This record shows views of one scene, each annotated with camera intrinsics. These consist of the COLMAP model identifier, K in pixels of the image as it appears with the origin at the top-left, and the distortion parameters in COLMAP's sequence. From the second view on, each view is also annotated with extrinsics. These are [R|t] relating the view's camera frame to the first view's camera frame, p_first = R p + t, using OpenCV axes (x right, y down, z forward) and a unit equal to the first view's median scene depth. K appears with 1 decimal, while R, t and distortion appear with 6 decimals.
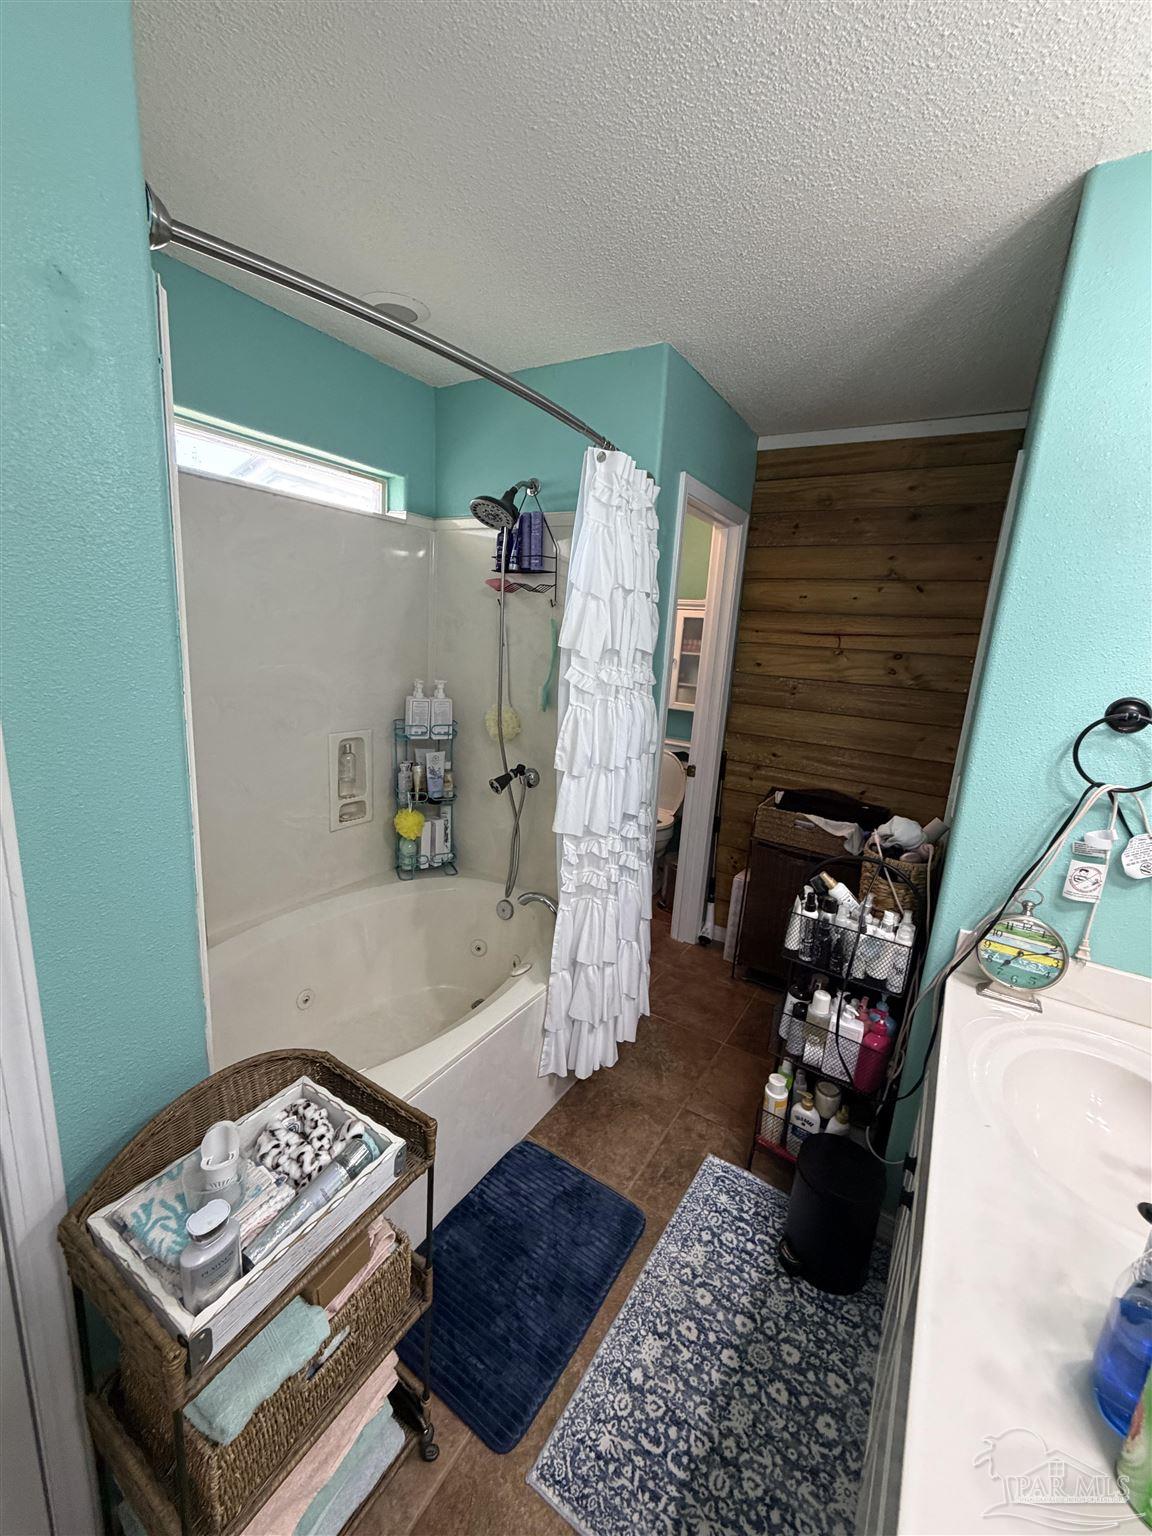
lens RADIAL K [[613.6, 0, 575.8], [0, 613.6, 765.6], [0, 0, 1]] dist [-0.000234, -0.000062]
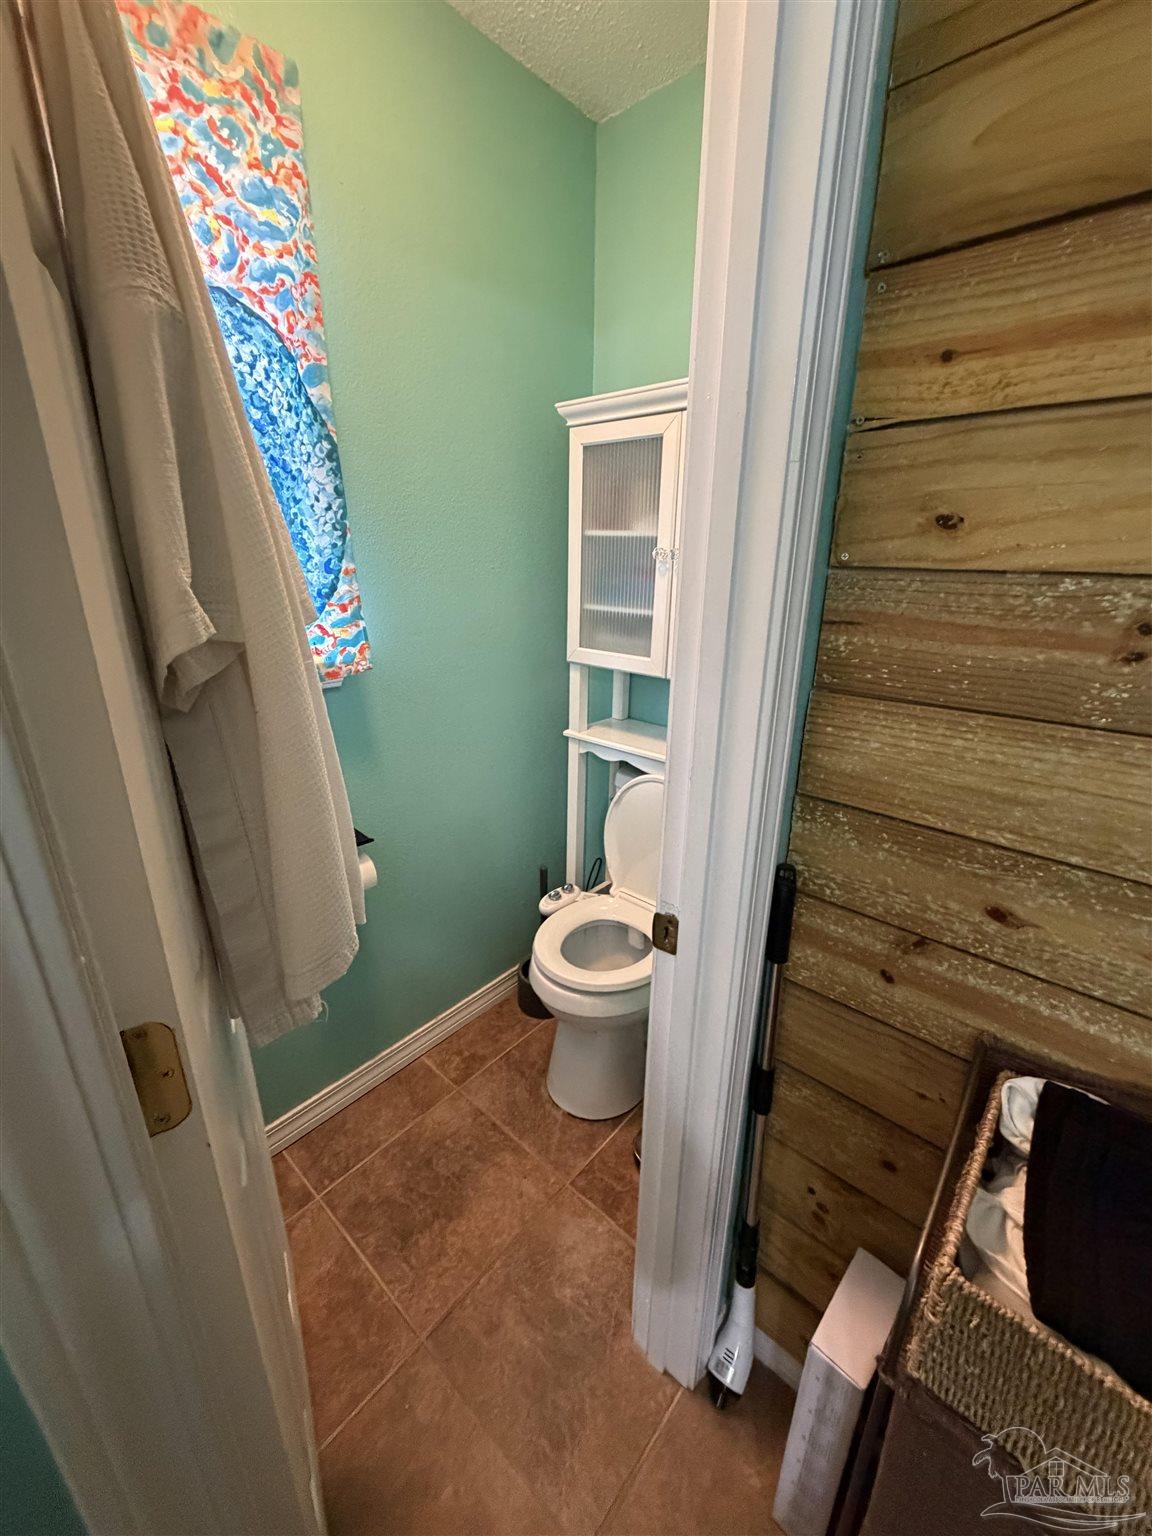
lens RADIAL K [[613.6, 0, 575.8], [0, 613.6, 765.6], [0, 0, 1]] dist [-0.000234, -0.000062]
pose [[0.986933, -0.003195, -0.161100, 0.347027], [0.021747, 0.993297, 0.113524, -0.183006], [0.159658, -0.115544, 0.980387, 1.296305]]
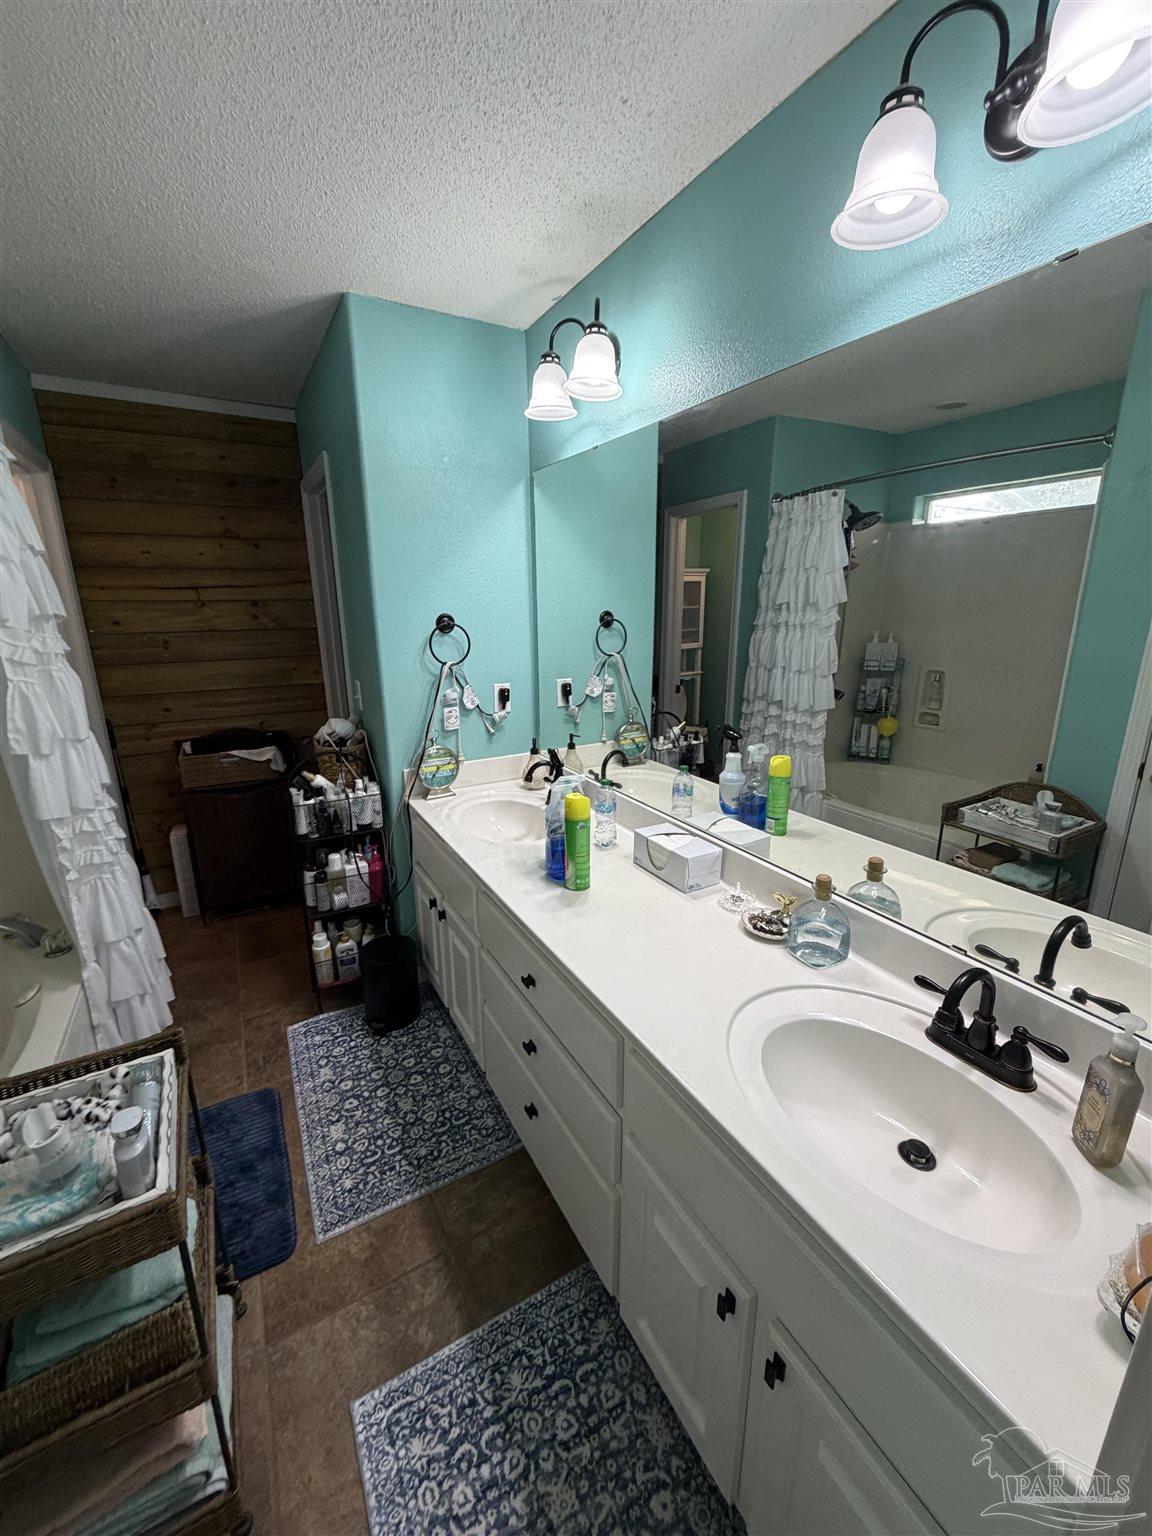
lens RADIAL K [[613.6, 0, 575.8], [0, 613.6, 765.6], [0, 0, 1]] dist [-0.000234, -0.000062]
pose [[0.462975, -0.293916, 0.836222, -0.421491], [0.226149, 0.951368, 0.209180, 0.019670], [-0.857036, 0.092266, 0.506928, -0.165601]]
